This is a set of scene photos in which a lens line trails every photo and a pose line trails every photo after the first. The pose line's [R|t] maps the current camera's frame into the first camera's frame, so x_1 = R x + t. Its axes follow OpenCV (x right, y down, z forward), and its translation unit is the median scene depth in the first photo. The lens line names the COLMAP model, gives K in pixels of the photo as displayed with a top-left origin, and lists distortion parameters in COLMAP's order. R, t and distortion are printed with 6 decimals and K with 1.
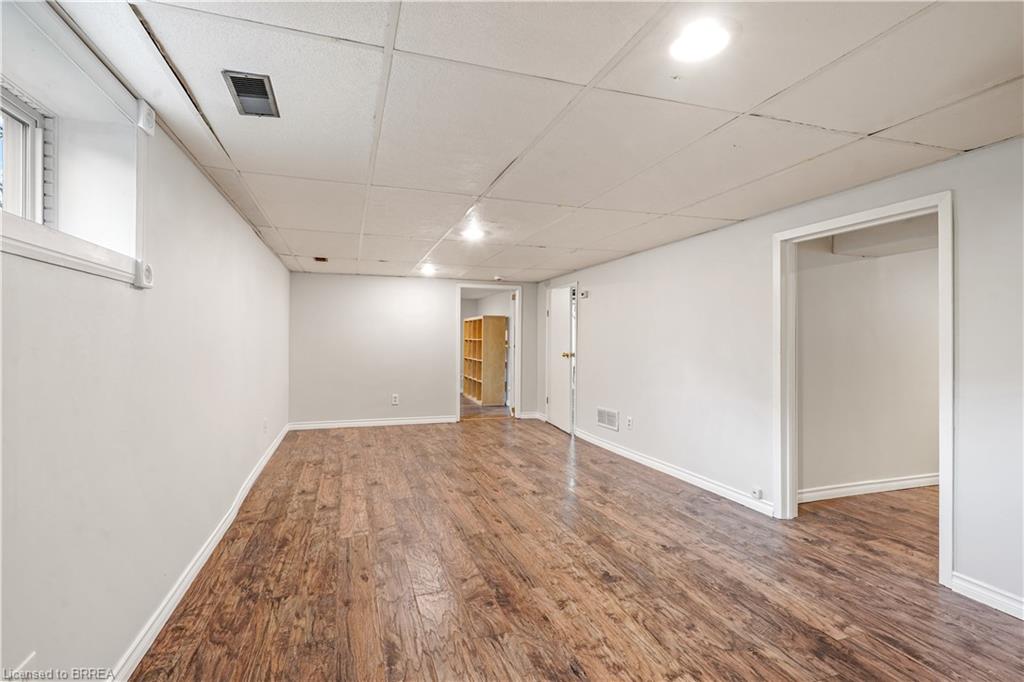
lens RADIAL K [[476.3, 0, 507.2], [0, 476.3, 338.5], [0, 0, 1]] dist [0.000337, -0.000674]
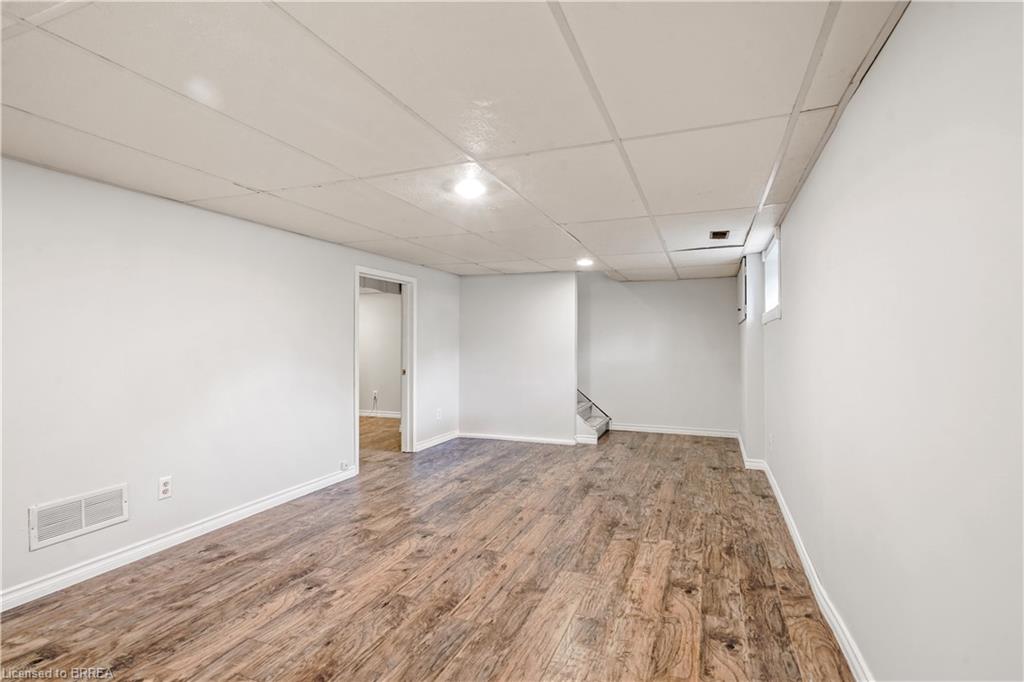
lens RADIAL K [[476.3, 0, 512.3], [0, 476.3, 343.1], [0, 0, 1]] dist [0.000337, -0.000674]
pose [[-0.755385, -0.000251, 0.655281, -0.695011], [-0.002200, 0.999995, -0.002153, 0.003188], [-0.655278, -0.003068, -0.755382, 1.825711]]
